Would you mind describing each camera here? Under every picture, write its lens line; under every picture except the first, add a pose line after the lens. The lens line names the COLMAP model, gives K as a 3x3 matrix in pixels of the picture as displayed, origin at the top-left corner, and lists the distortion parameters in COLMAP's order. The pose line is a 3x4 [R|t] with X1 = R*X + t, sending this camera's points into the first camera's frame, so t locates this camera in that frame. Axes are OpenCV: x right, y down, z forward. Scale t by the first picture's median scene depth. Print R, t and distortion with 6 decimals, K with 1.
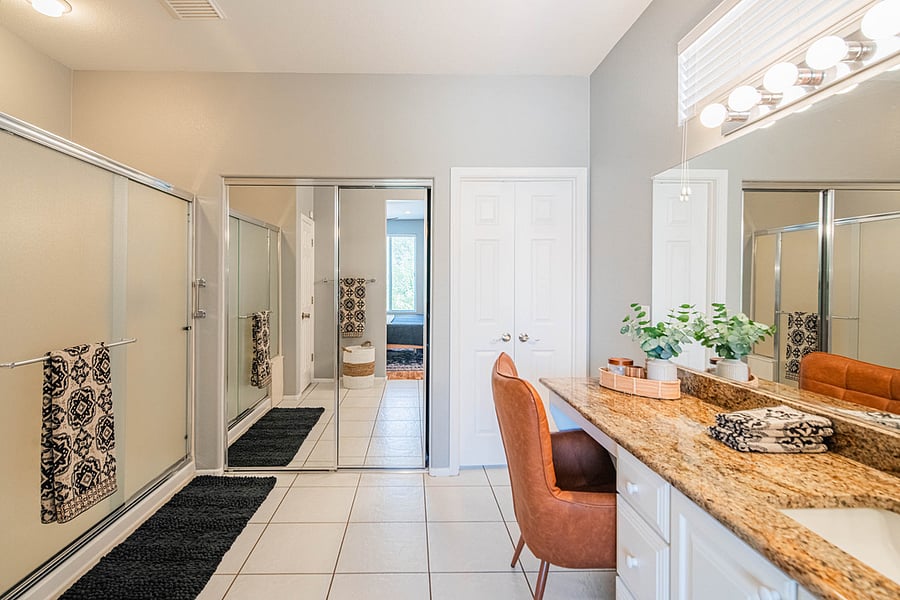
lens RADIAL K [[445.0, 0, 449.7], [0, 445.0, 294.9], [0, 0, 1]] dist [0.001121, -0.001587]
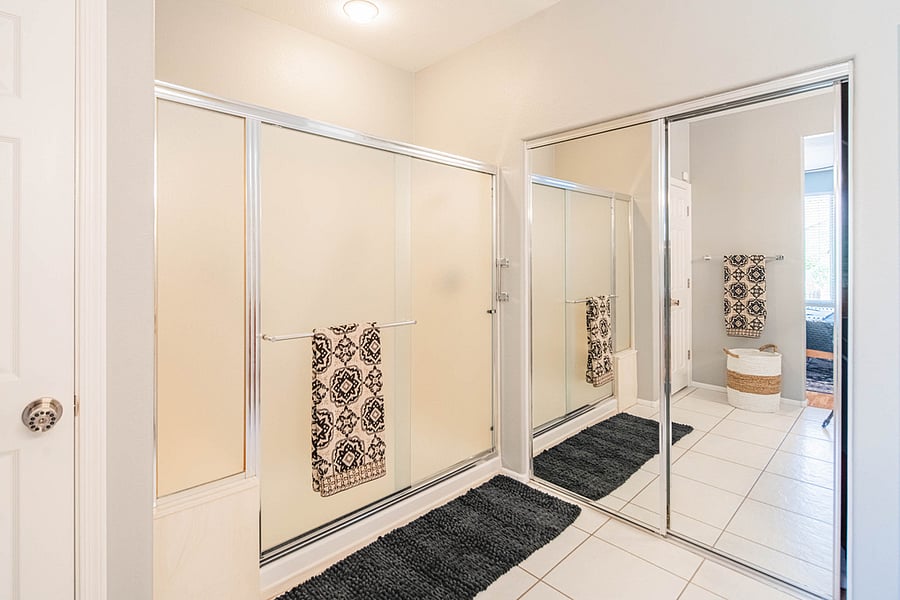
lens RADIAL K [[445.0, 0, 450.1], [0, 445.0, 265.6], [0, 0, 1]] dist [0.001121, -0.001587]
pose [[0.640028, 0.000244, -0.768351, 0.065459], [-0.014977, 0.999814, -0.012158, -0.007610], [0.768205, 0.019289, 0.639913, 0.334560]]
